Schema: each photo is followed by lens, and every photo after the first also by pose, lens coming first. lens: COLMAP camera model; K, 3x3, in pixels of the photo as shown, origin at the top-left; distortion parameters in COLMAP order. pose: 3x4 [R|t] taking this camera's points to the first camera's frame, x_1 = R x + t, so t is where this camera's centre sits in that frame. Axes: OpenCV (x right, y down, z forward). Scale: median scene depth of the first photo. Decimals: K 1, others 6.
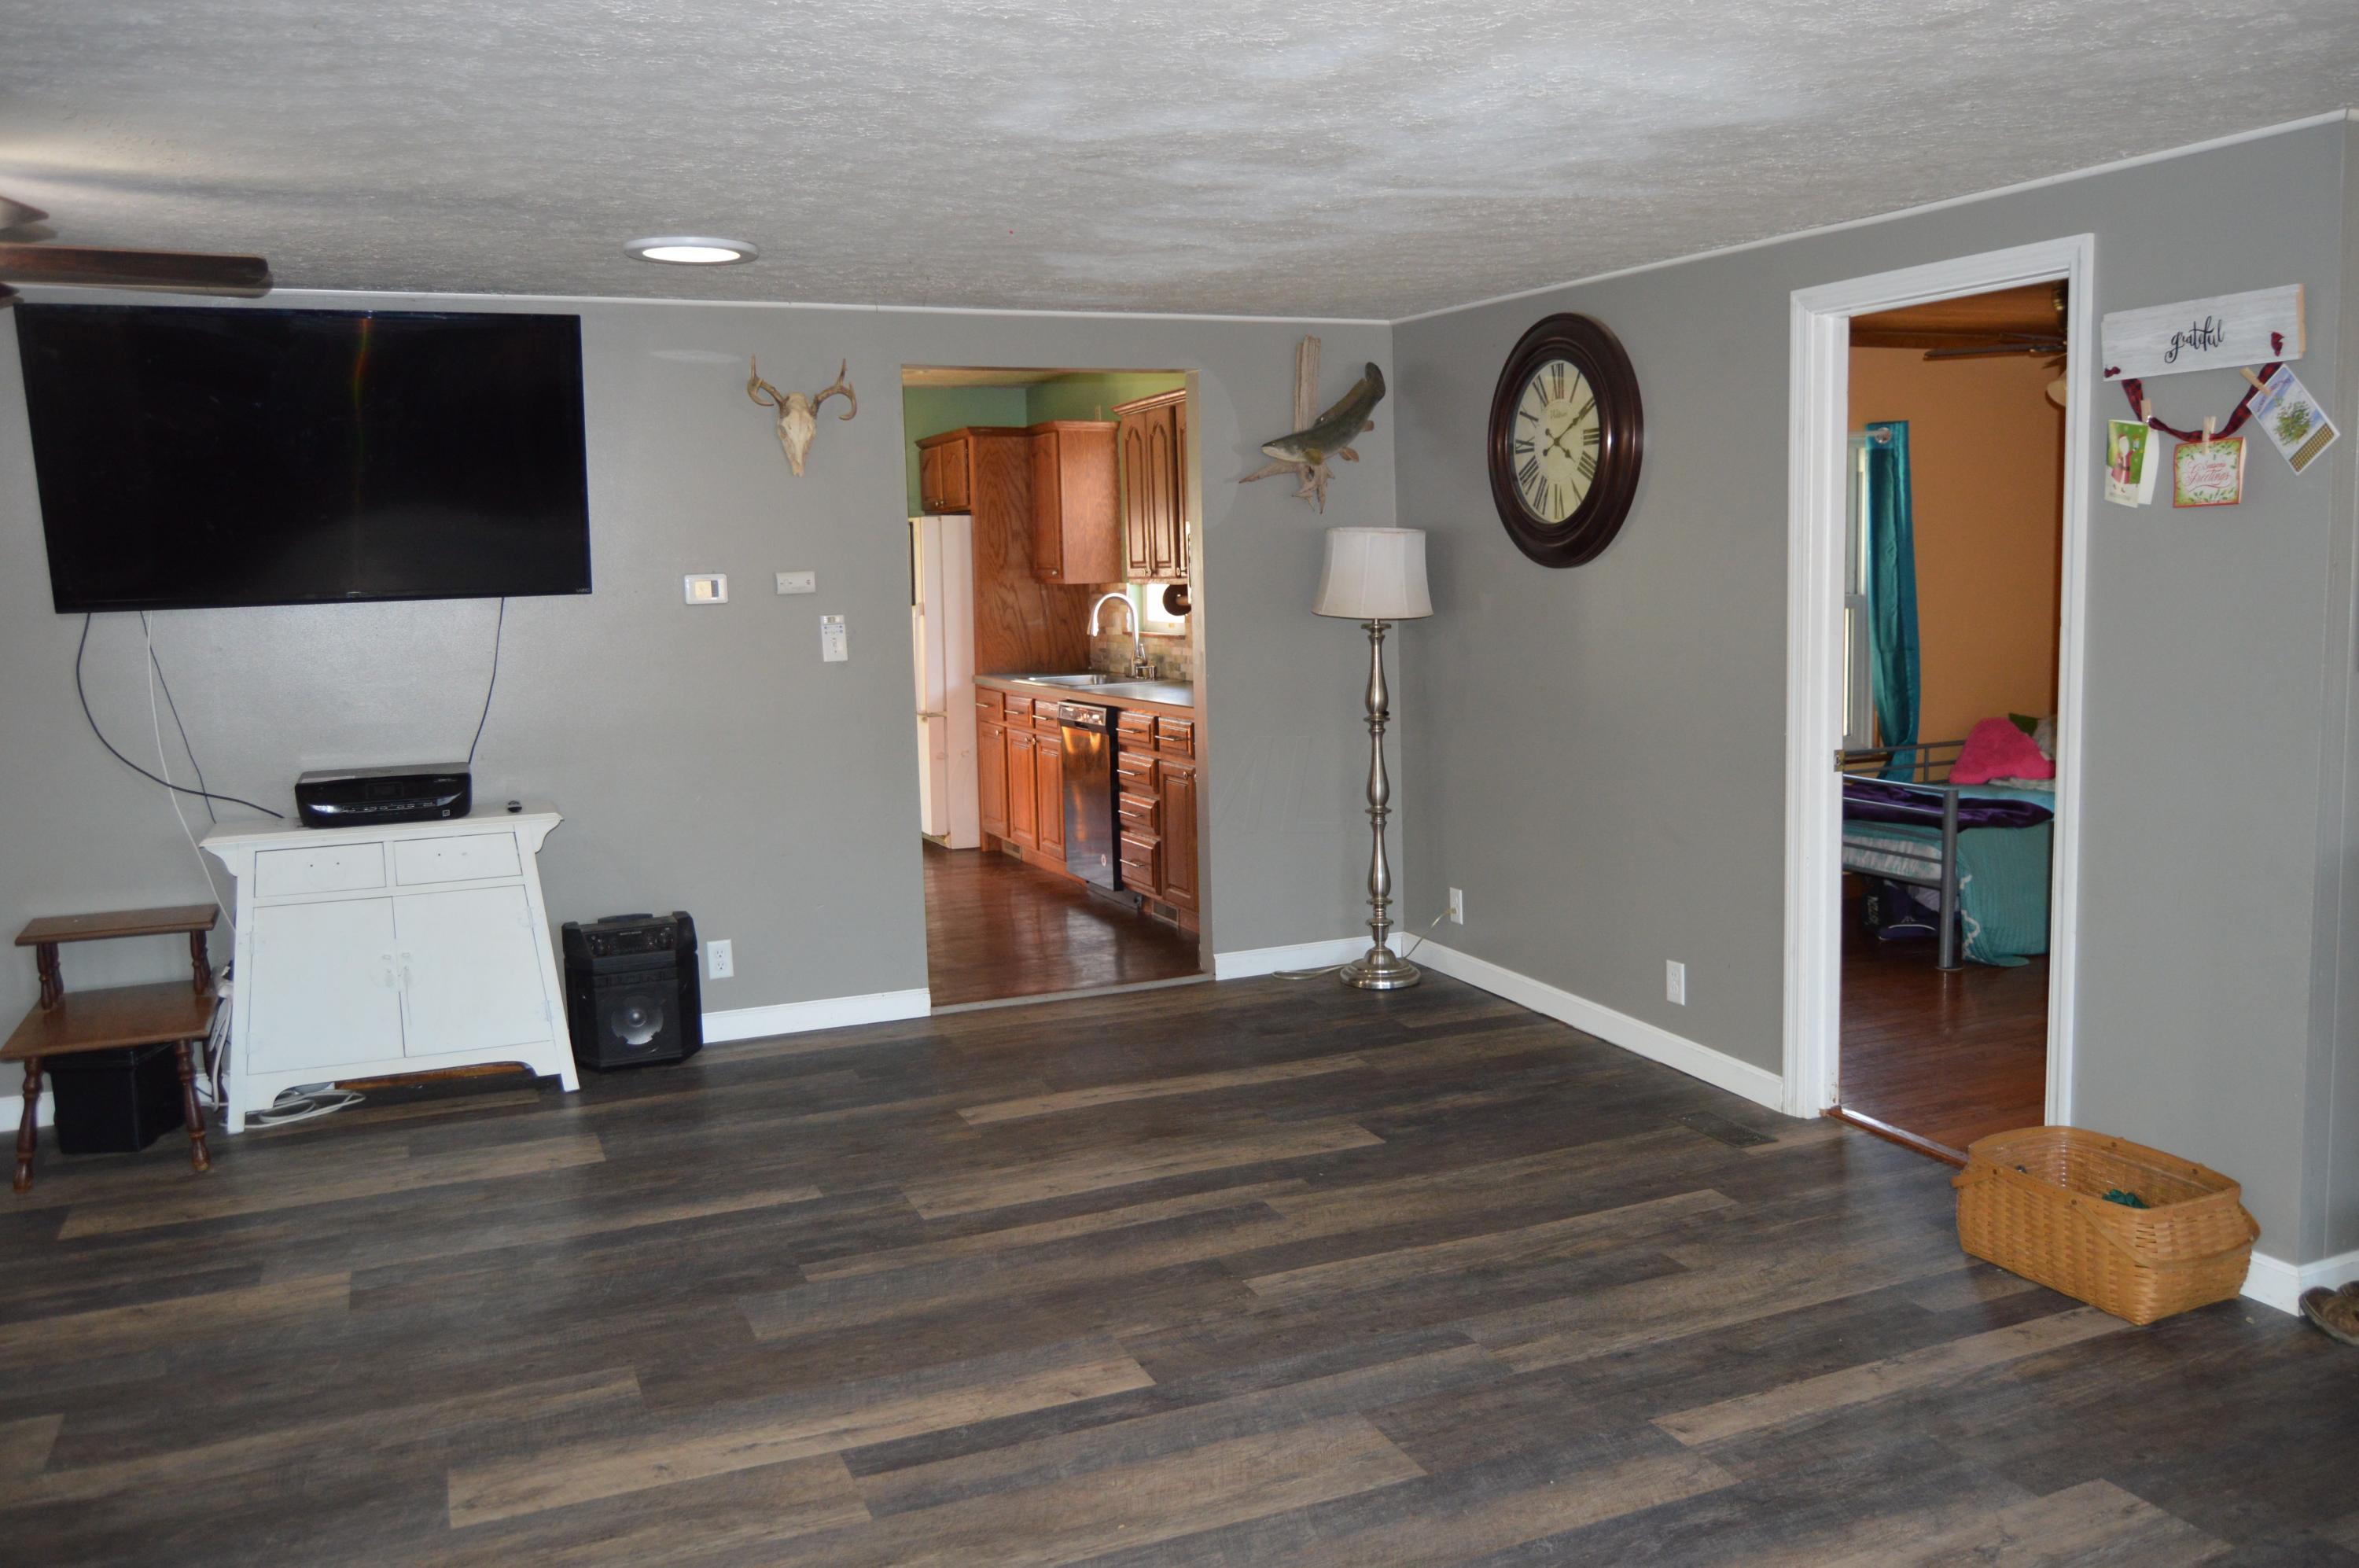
lens RADIAL K [[1827.2, 0, 1179.5], [0, 1827.2, 784.0], [0, 0, 1]] dist [-0.011832, 0.000848]
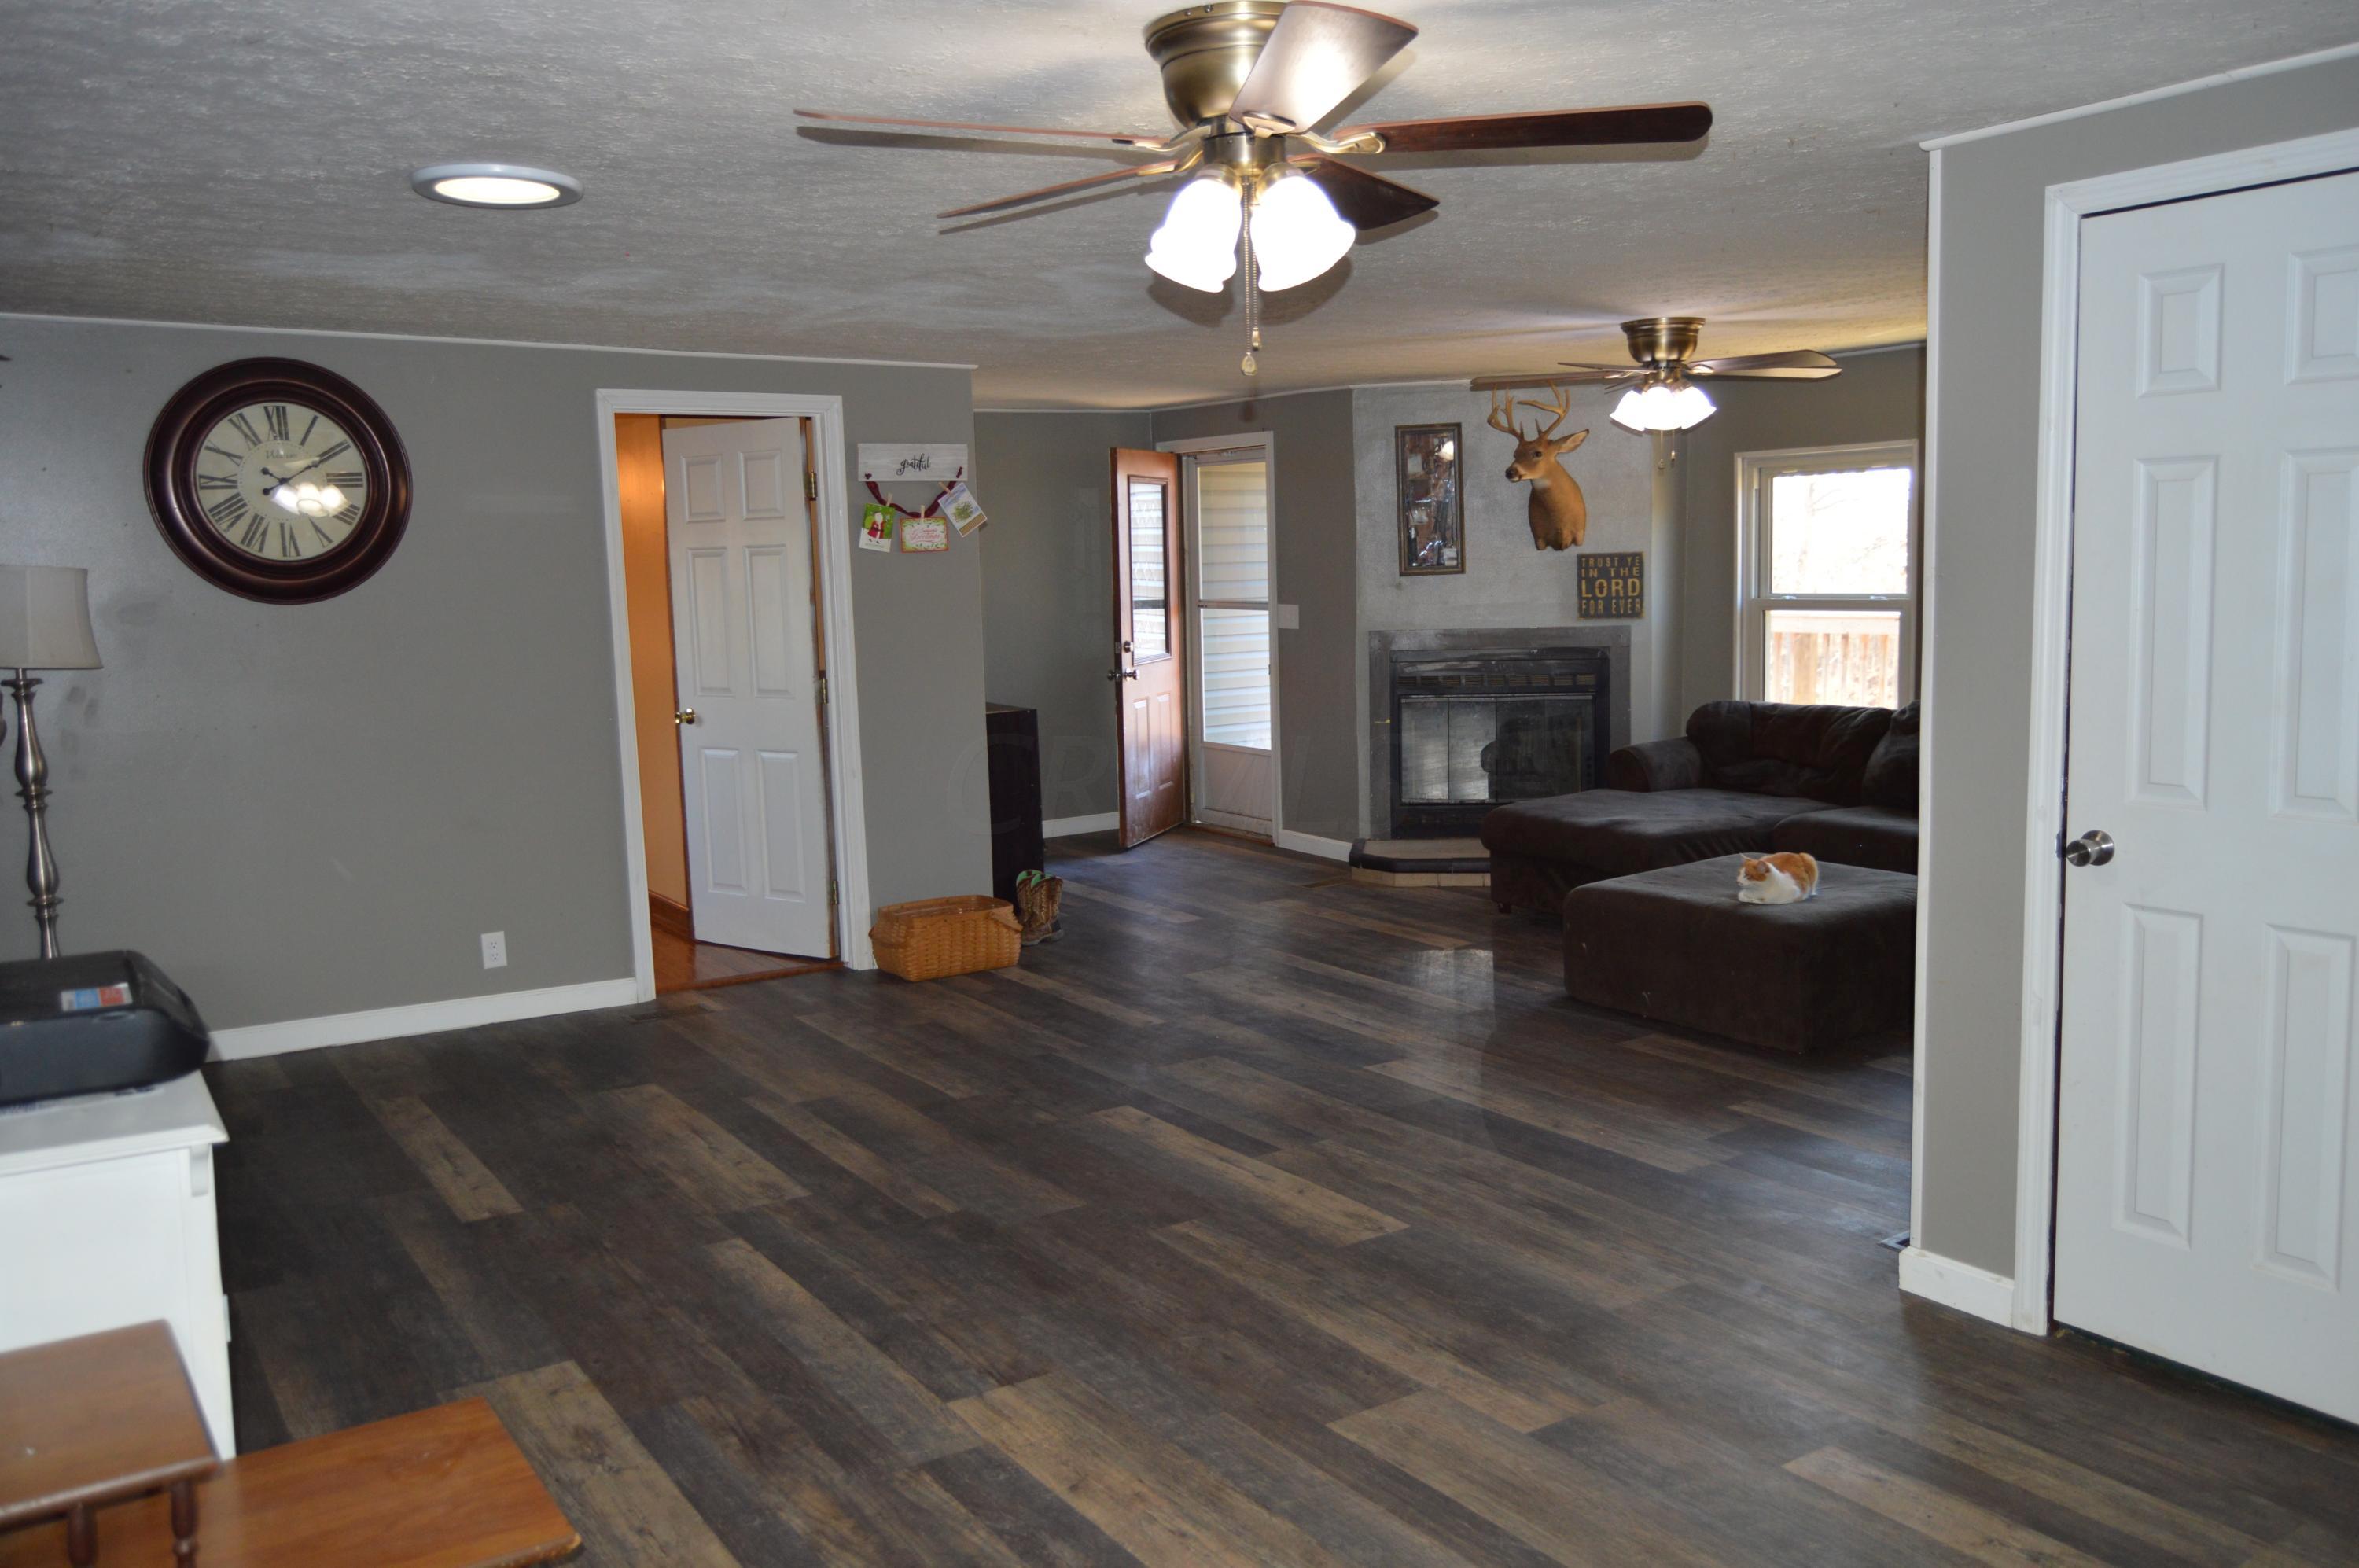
lens RADIAL K [[1856.8, 0, 1179.5], [0, 1856.8, 784.0], [0, 0, 1]] dist [-0.016899, 0.000414]
pose [[-0.179622, -0.092685, 0.979360, -1.197012], [0.152564, 0.980882, 0.120810, -0.090308], [-0.971833, 0.171115, -0.162048, 0.921702]]
